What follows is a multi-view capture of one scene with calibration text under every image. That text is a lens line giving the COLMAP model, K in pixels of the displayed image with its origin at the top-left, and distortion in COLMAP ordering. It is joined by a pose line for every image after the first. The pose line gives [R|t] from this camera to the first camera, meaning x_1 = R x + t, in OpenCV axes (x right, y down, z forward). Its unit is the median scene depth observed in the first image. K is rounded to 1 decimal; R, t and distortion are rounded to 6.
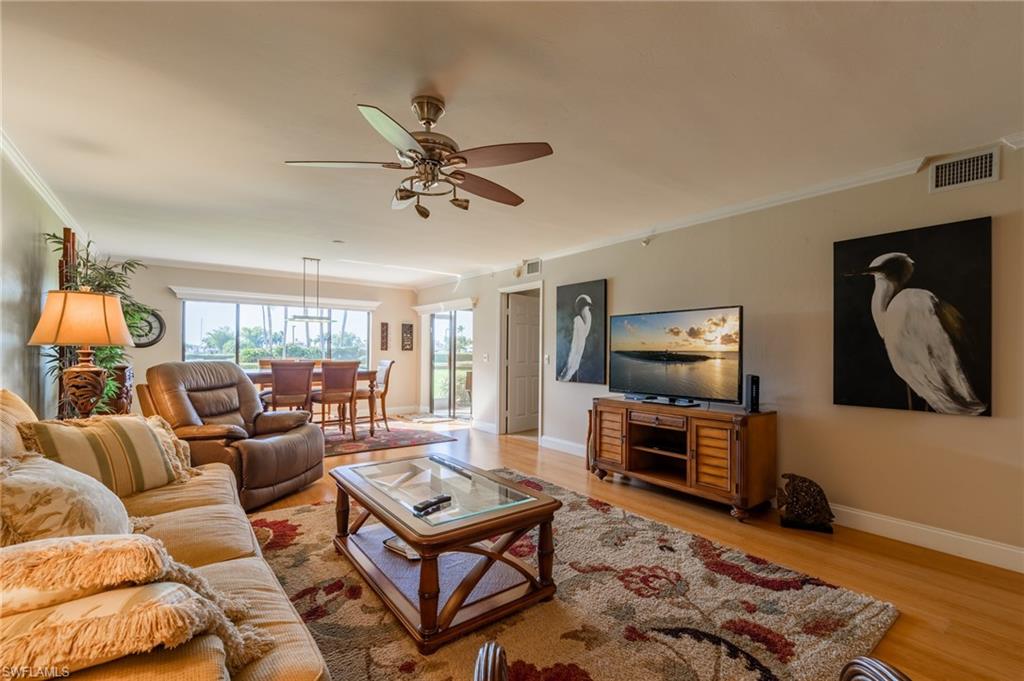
lens RADIAL K [[442.8, 0, 512.9], [0, 442.8, 357.0], [0, 0, 1]] dist [0.000074, -0.000267]
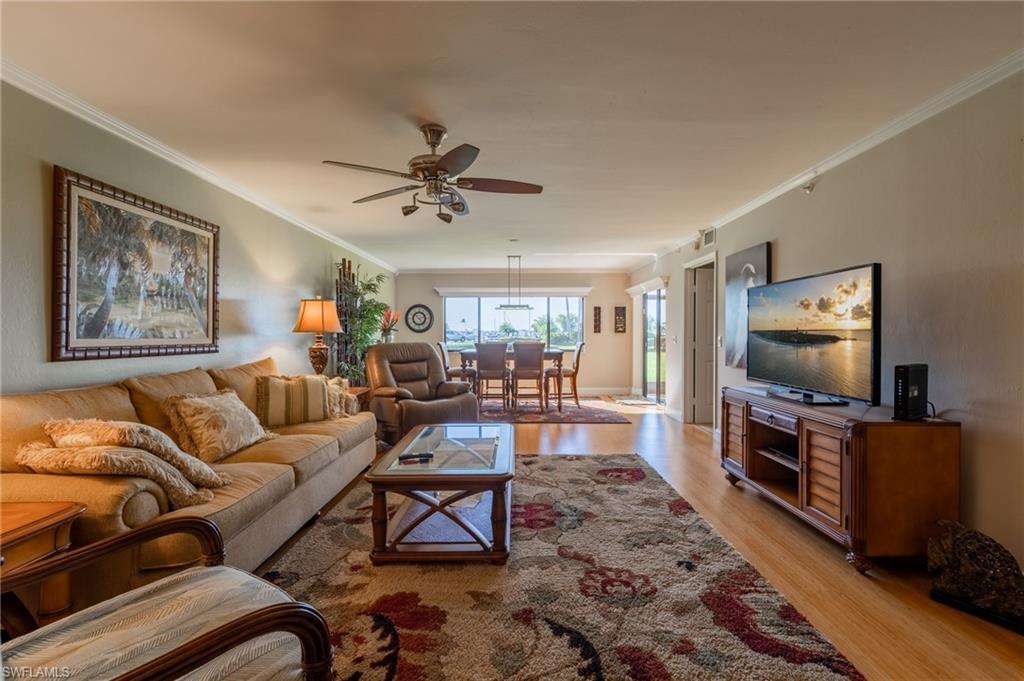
lens RADIAL K [[442.8, 0, 516.5], [0, 442.8, 341.5], [0, 0, 1]] dist [0.000074, -0.000267]
pose [[0.798061, 0.000592, -0.602577, 0.442983], [0.002251, 0.999990, 0.003962, 0.002235], [0.602573, -0.004518, 0.798051, 0.100920]]
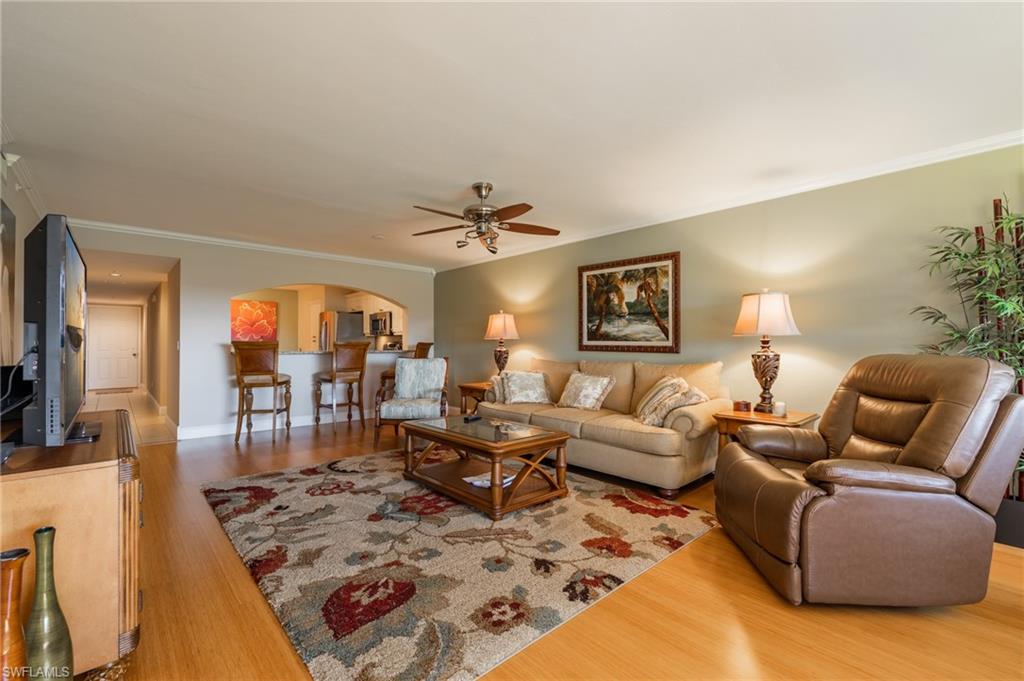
lens RADIAL K [[442.8, 0, 515.1], [0, 442.8, 339.8], [0, 0, 1]] dist [0.000074, -0.000267]
pose [[-0.996003, -0.010750, -0.088675, -0.106390], [-0.011022, 0.999936, 0.002570, -0.005528], [0.088641, 0.003537, -0.996057, 1.621017]]
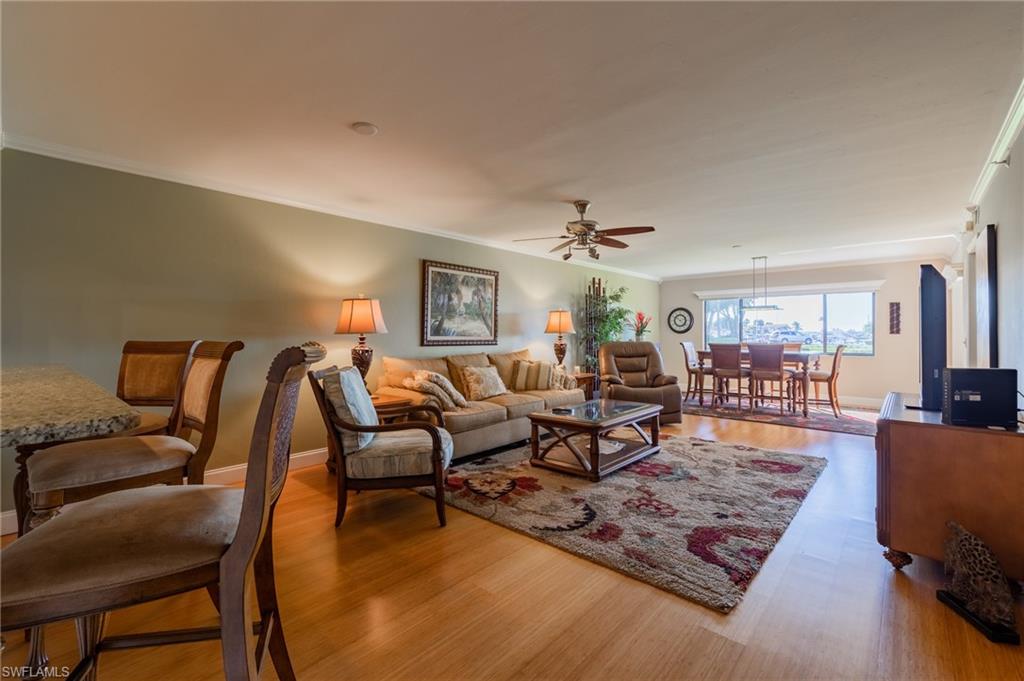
lens RADIAL K [[442.8, 0, 512.7], [0, 442.8, 332.3], [0, 0, 1]] dist [0.000074, -0.000267]
pose [[0.192000, -0.013083, -0.981308, 0.975385], [-0.009835, 0.999835, -0.015254, 0.006038], [0.981346, 0.012580, 0.191839, 0.217117]]
